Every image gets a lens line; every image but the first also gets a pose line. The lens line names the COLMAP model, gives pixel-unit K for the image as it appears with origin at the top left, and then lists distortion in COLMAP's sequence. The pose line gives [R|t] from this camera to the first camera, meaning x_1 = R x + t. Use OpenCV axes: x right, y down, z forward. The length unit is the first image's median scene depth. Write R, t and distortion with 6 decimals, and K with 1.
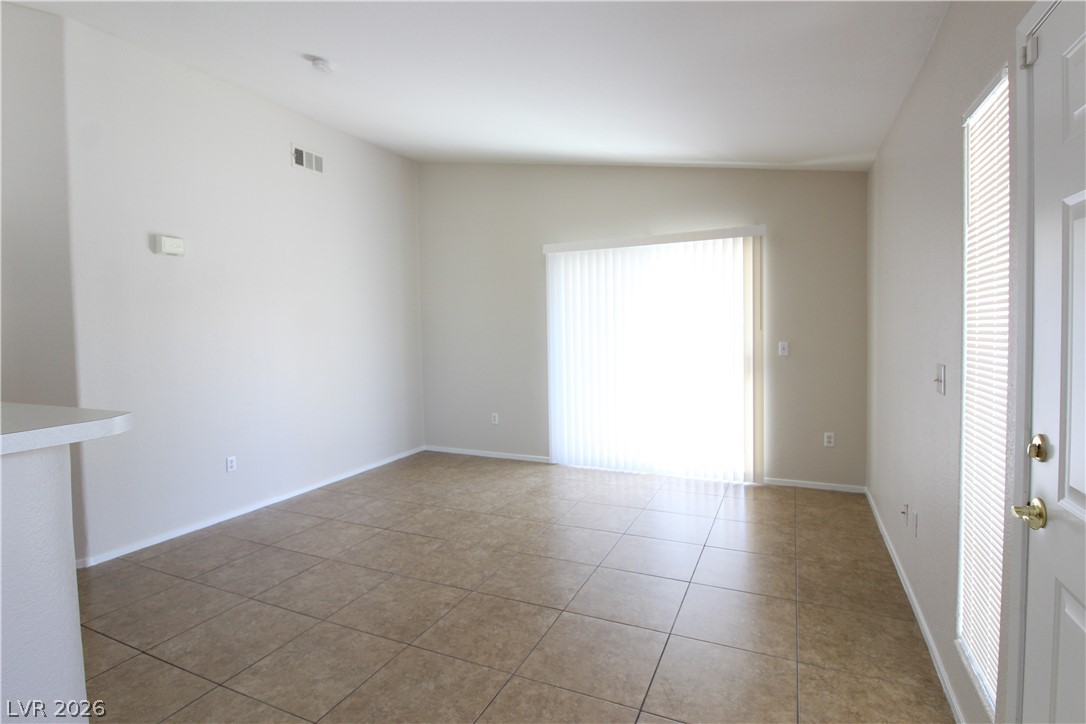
lens RADIAL K [[535.9, 0, 545.5], [0, 535.9, 350.6], [0, 0, 1]] dist [0.003205, -0.015909]
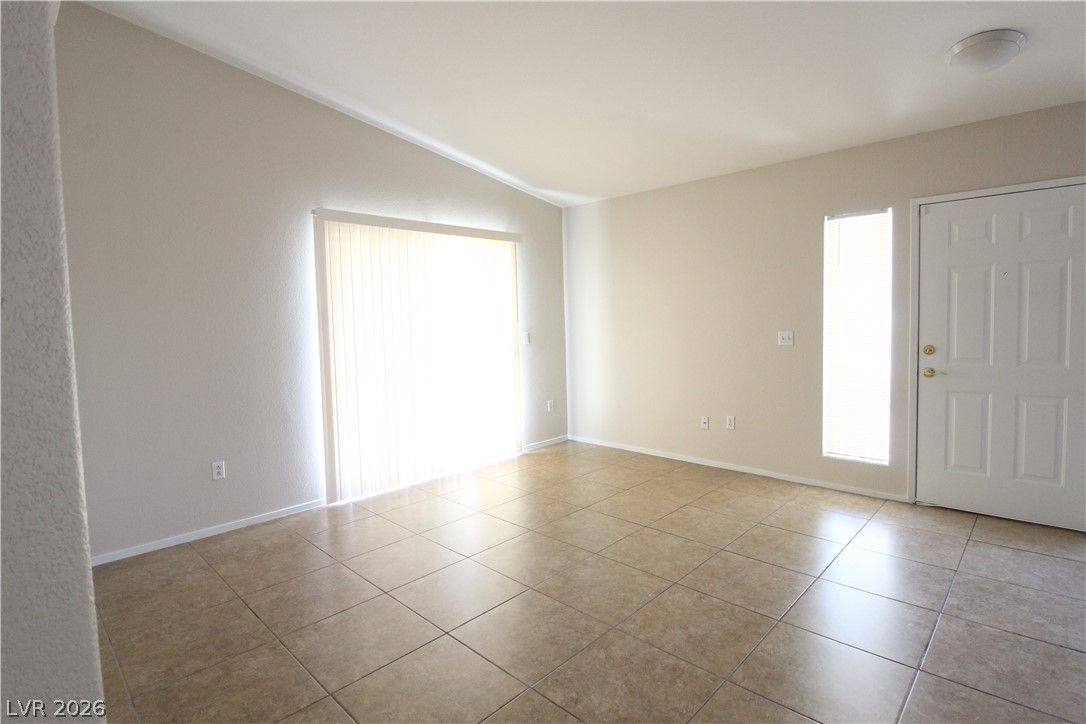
lens RADIAL K [[535.9, 0, 545.5], [0, 535.9, 350.6], [0, 0, 1]] dist [0.003205, -0.015909]
pose [[0.331050, -0.046570, 0.942463, -1.042282], [0.062491, 0.997671, 0.027347, -0.008697], [-0.941542, 0.049842, 0.333190, 0.830475]]
